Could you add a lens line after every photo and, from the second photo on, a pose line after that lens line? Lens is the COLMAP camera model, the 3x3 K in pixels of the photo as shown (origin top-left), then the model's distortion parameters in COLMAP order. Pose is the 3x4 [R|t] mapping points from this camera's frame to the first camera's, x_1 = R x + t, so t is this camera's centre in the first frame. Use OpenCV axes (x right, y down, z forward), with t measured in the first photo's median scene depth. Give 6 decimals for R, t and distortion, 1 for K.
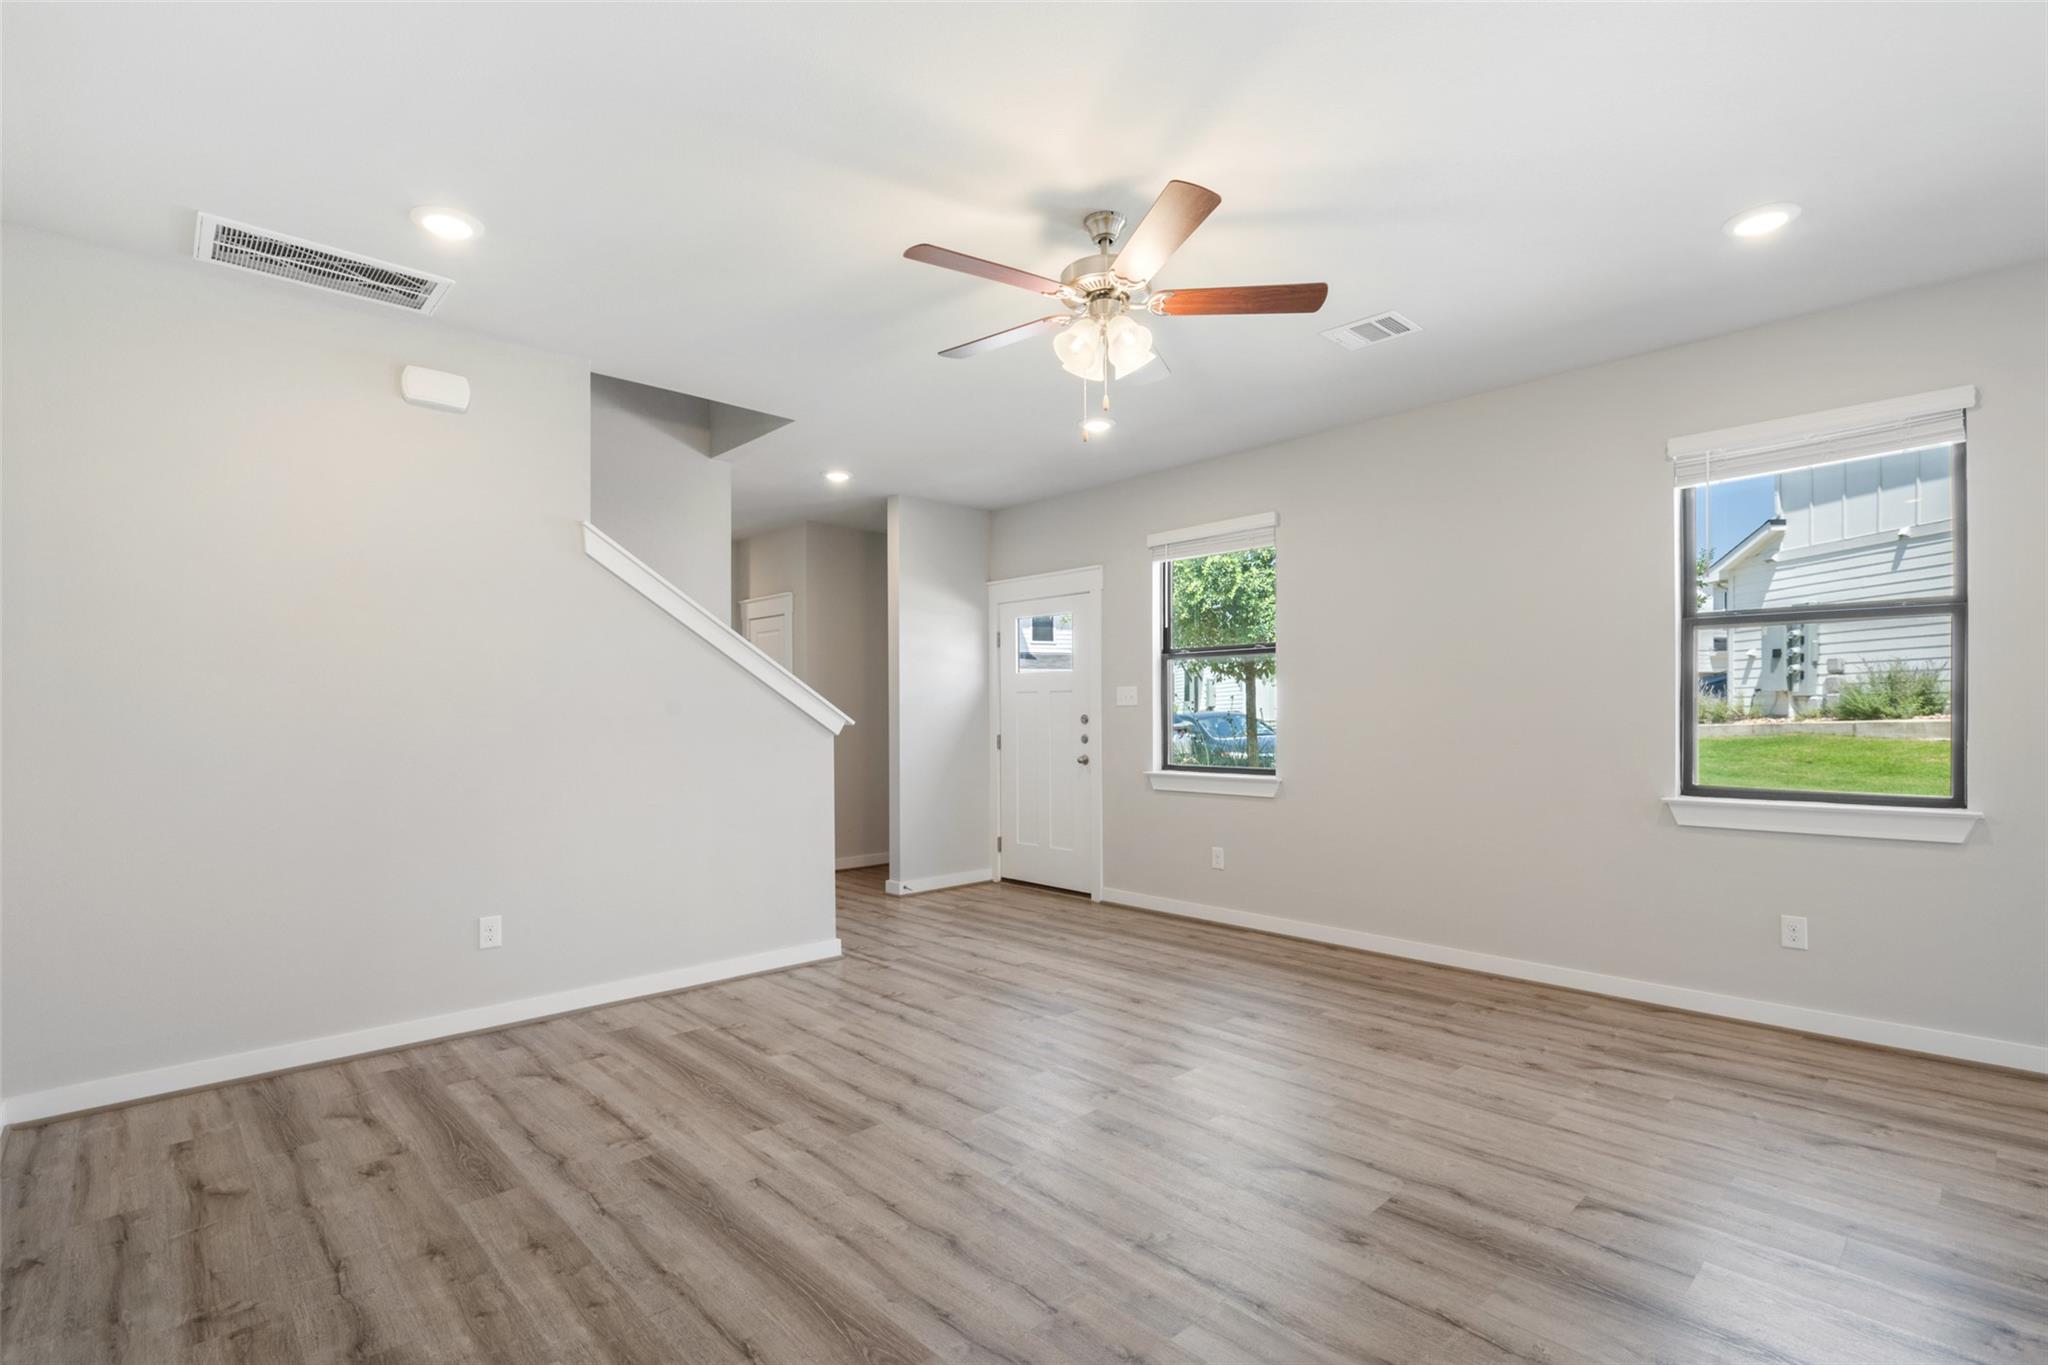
lens RADIAL K [[944.4, 0, 1021.6], [0, 944.4, 723.7], [0, 0, 1]] dist [0.000309, -0.003574]
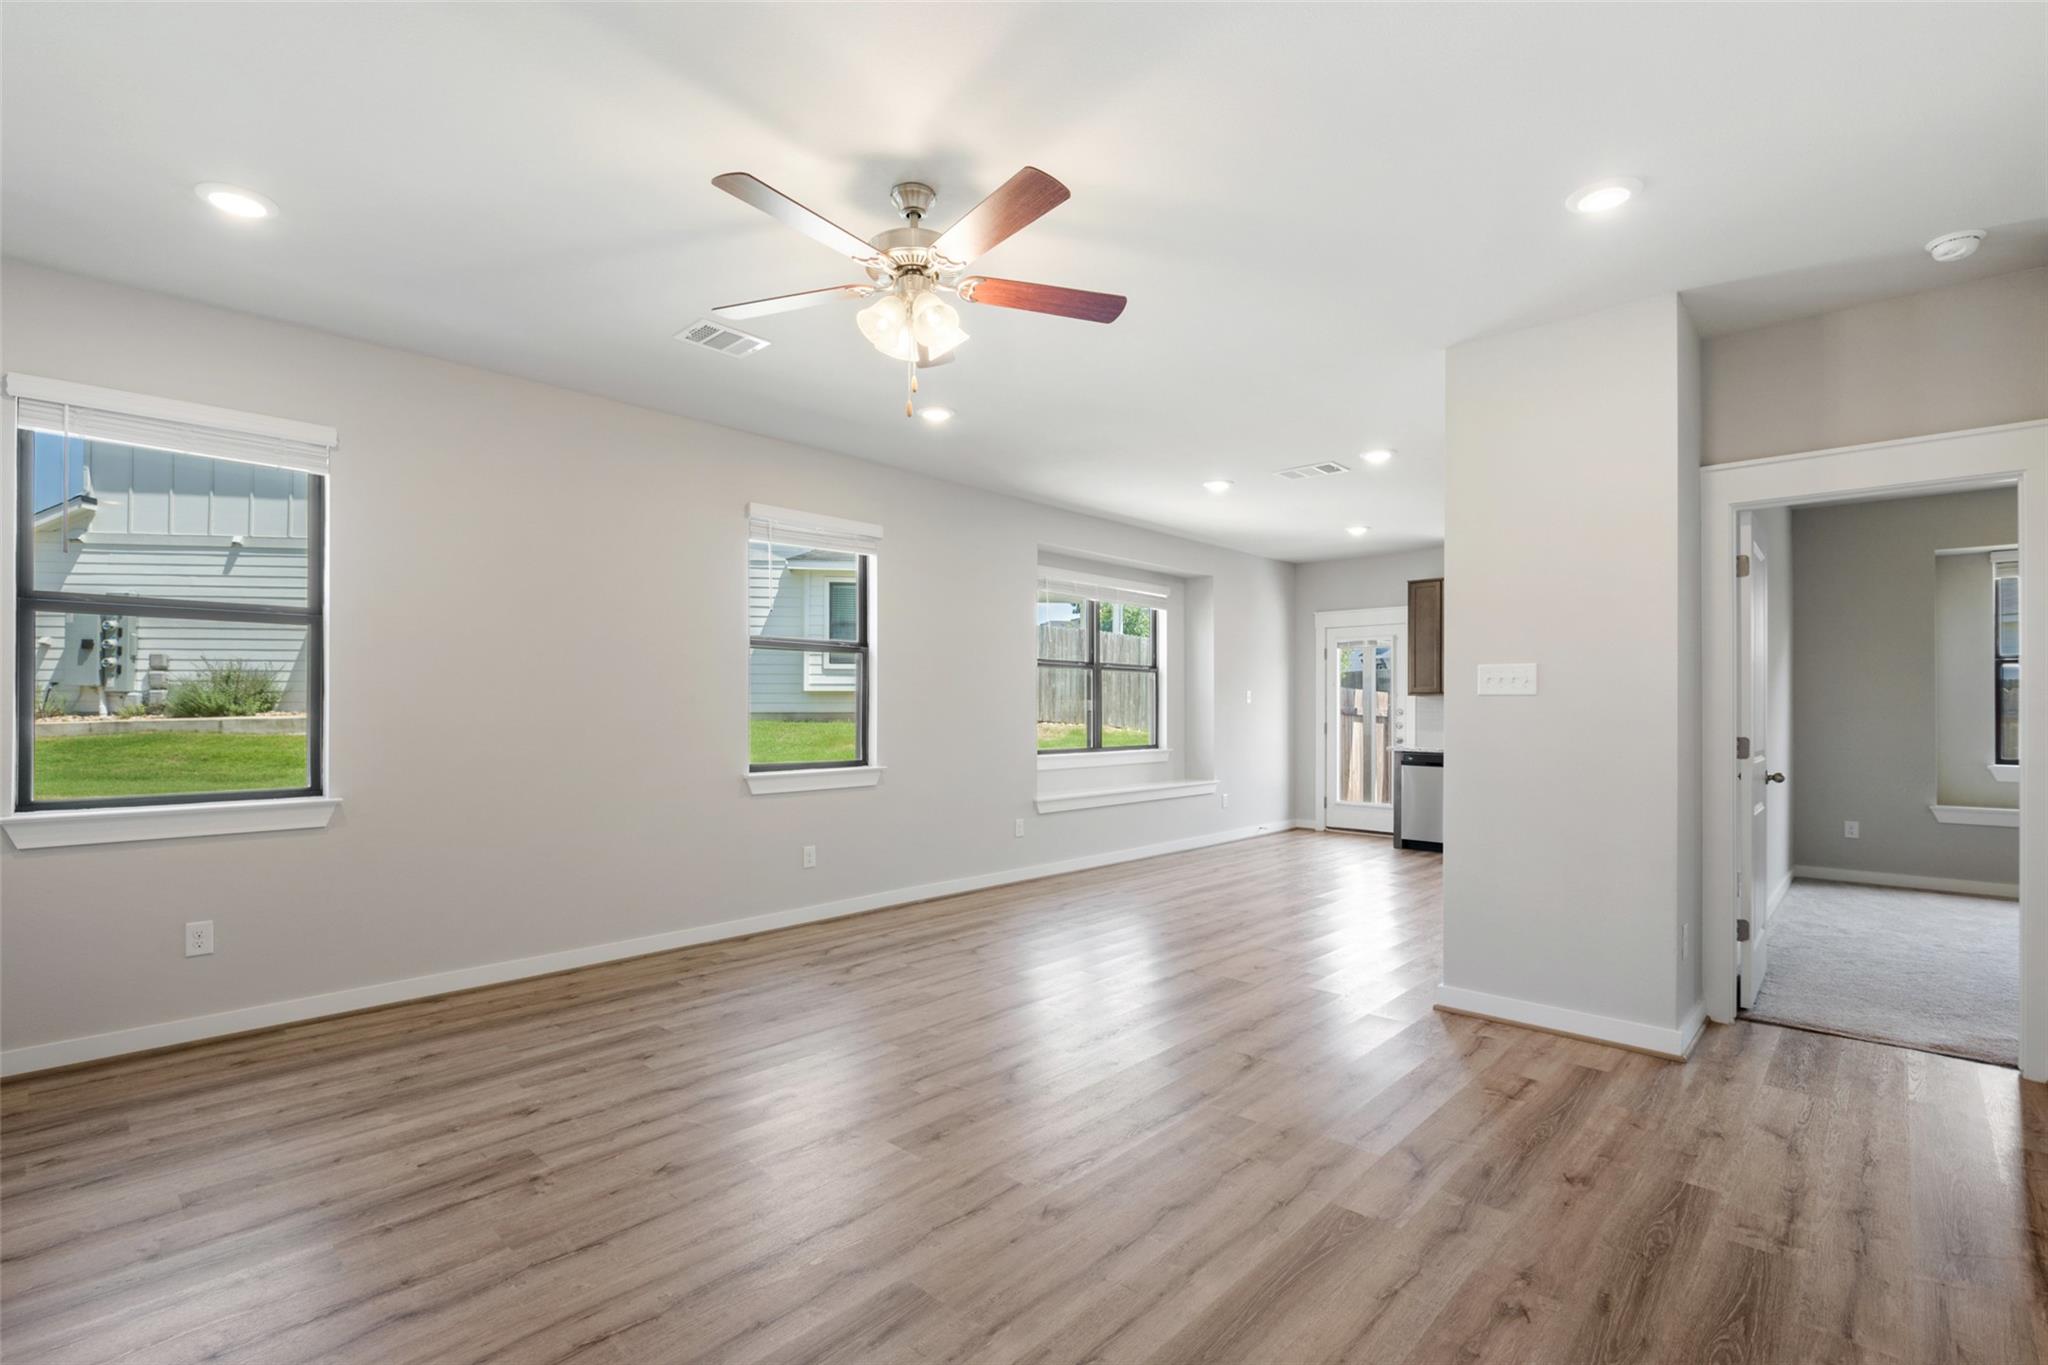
lens RADIAL K [[944.4, 0, 1014.9], [0, 944.4, 693.3], [0, 0, 1]] dist [0.000309, -0.003574]
pose [[-0.055174, 0.020001, 0.998276, -0.607942], [0.009993, 0.999760, -0.019479, -0.003787], [-0.998427, 0.008901, -0.055361, 0.662214]]
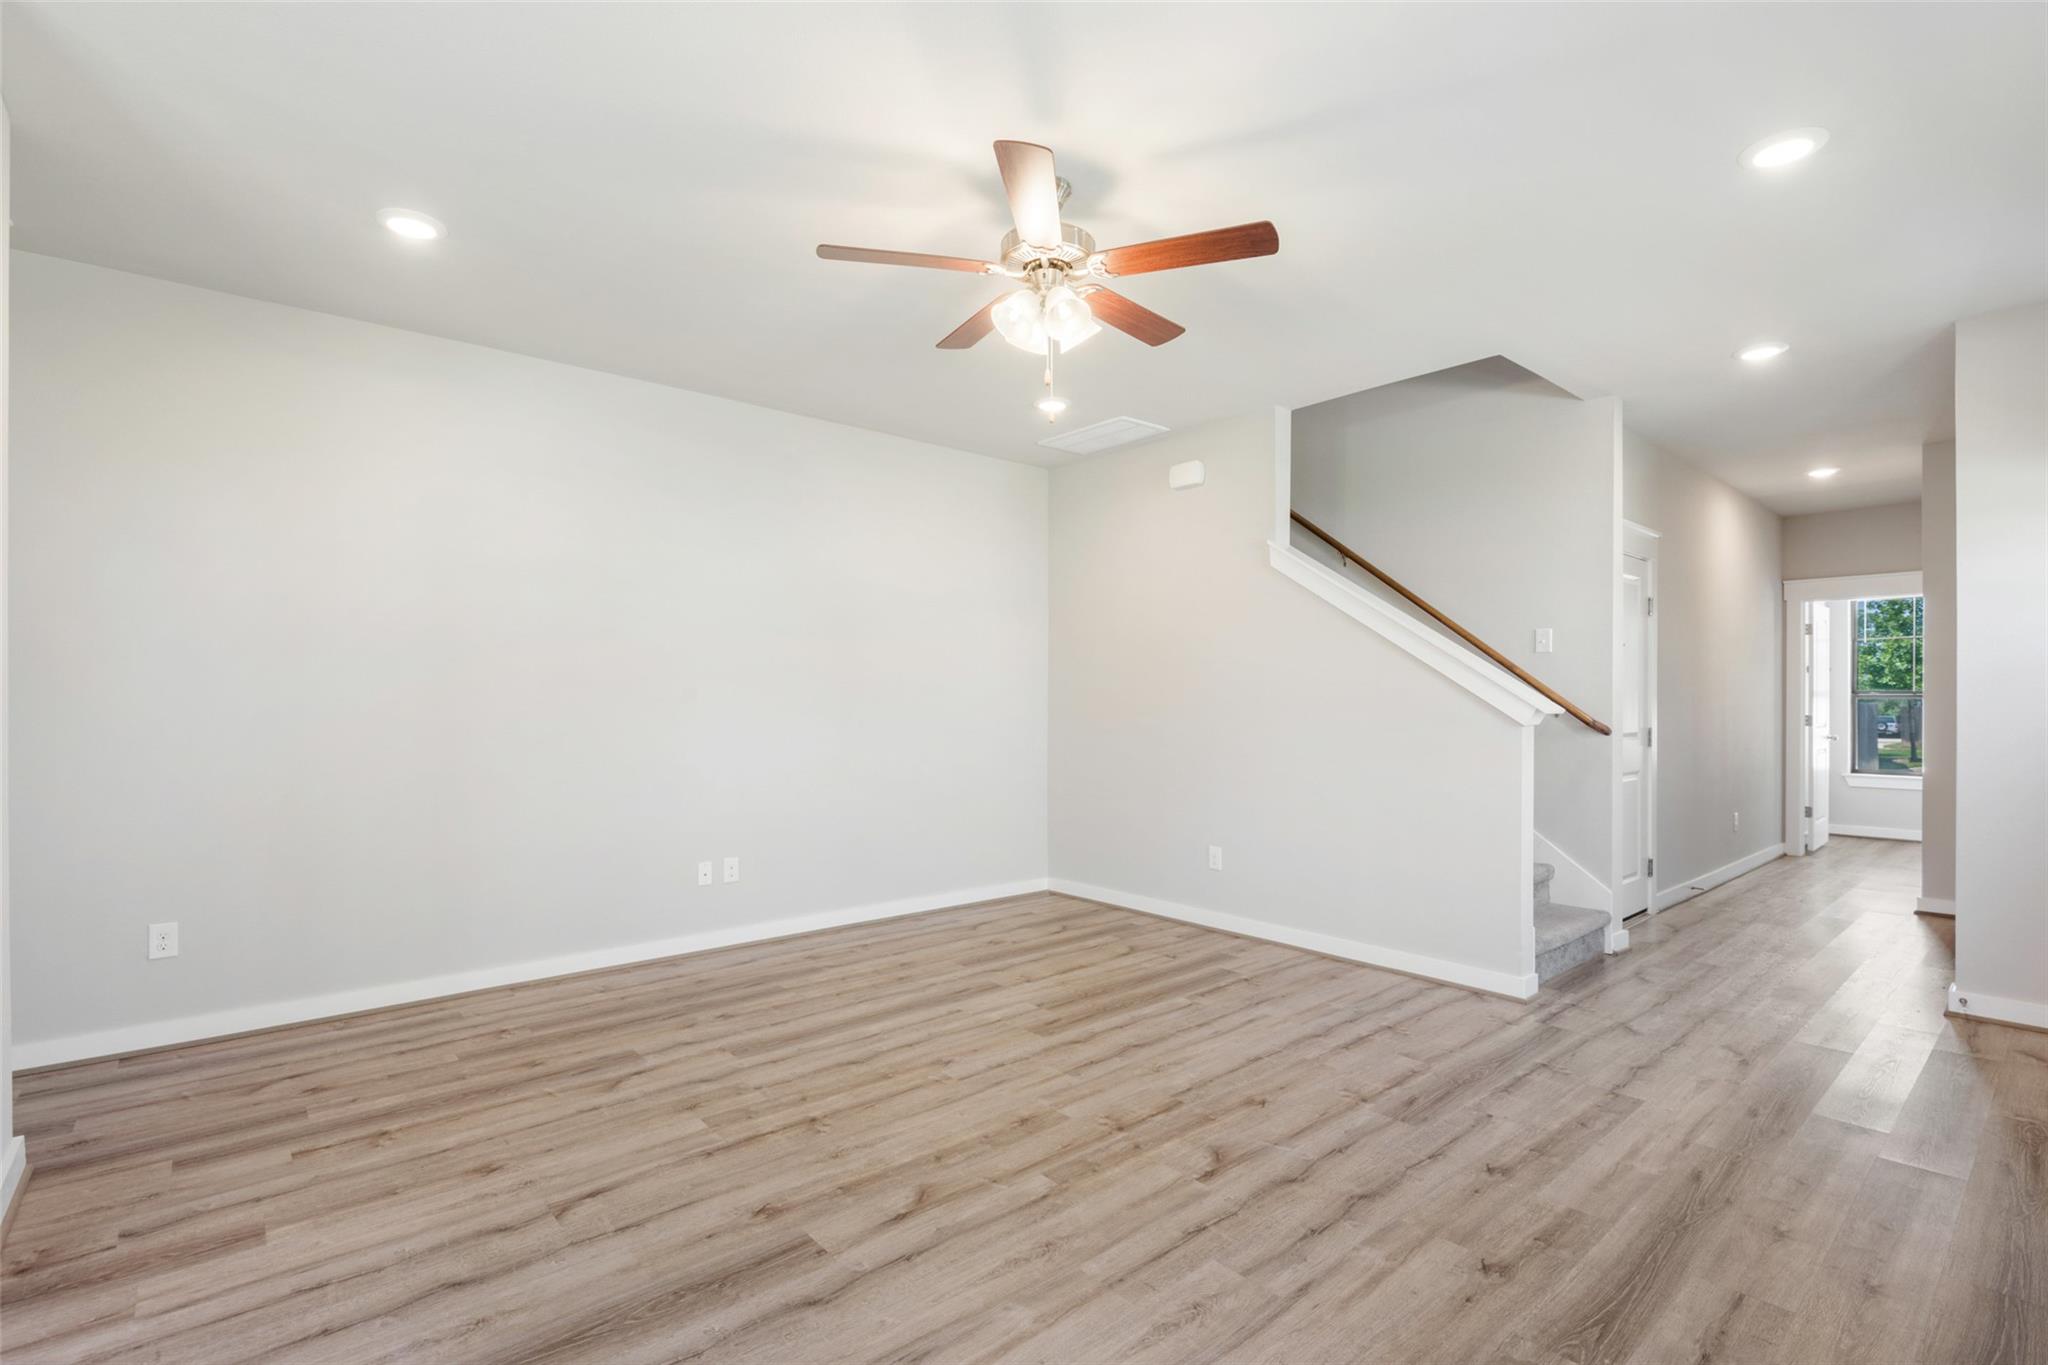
lens RADIAL K [[944.4, 0, 1030.0], [0, 944.4, 689.7], [0, 0, 1]] dist [0.000309, -0.003574]
pose [[-0.036139, -0.005556, -0.999331, 0.738211], [-0.011897, 0.999916, -0.005129, -0.010839], [0.999276, 0.011703, -0.036202, 0.708504]]
